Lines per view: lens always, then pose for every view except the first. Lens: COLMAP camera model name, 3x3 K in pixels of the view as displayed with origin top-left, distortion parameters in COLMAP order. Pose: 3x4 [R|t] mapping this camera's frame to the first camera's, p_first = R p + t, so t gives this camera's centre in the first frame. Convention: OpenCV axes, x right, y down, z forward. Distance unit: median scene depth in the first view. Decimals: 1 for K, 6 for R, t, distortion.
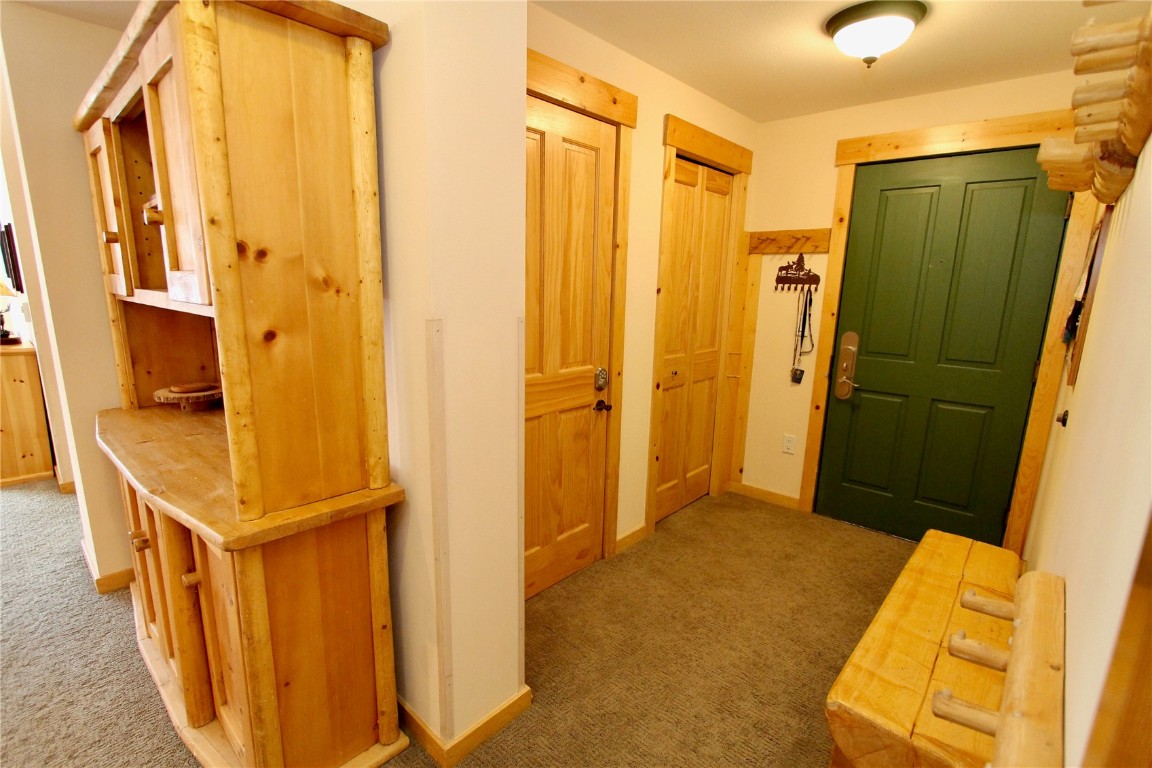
lens RADIAL K [[536.9, 0, 571.9], [0, 536.9, 397.7], [0, 0, 1]] dist [-0.016246, 0.001495]
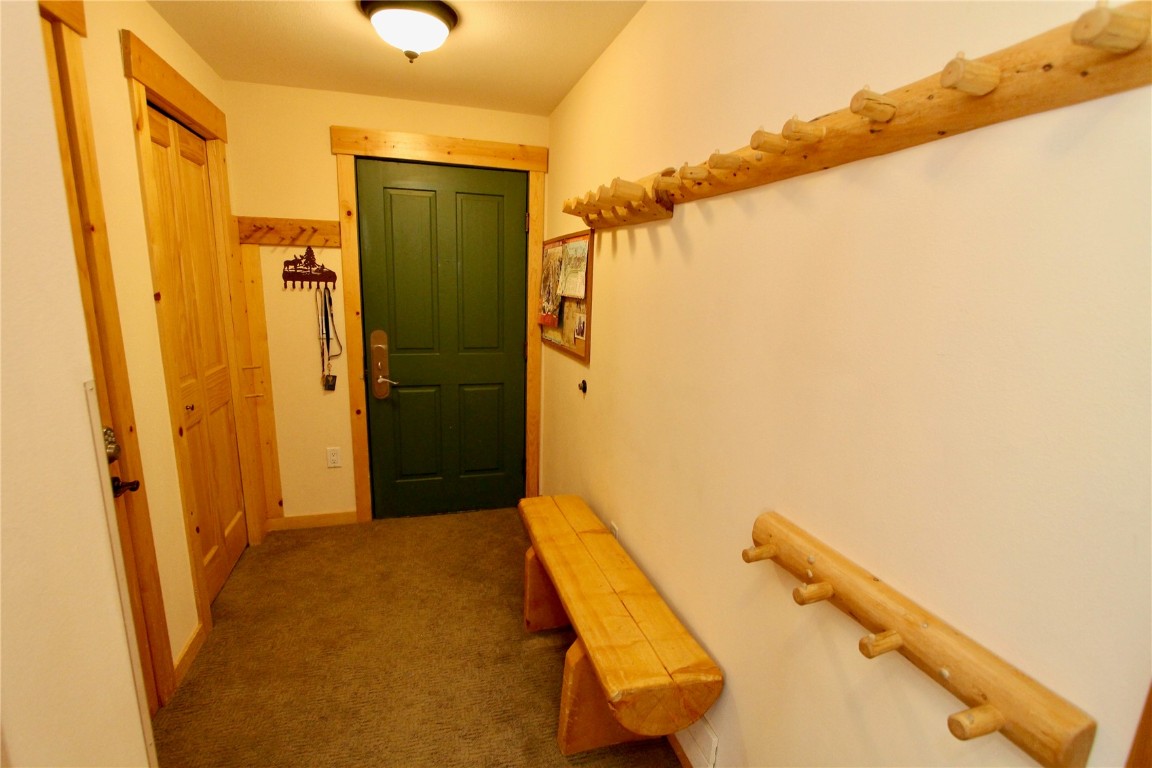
lens RADIAL K [[536.9, 0, 571.9], [0, 536.9, 397.7], [0, 0, 1]] dist [-0.016246, 0.001495]
pose [[0.521334, -0.186229, 0.832784, -0.130946], [0.162271, 0.979725, 0.117505, -0.057990], [-0.837782, 0.073877, 0.540983, 0.174606]]
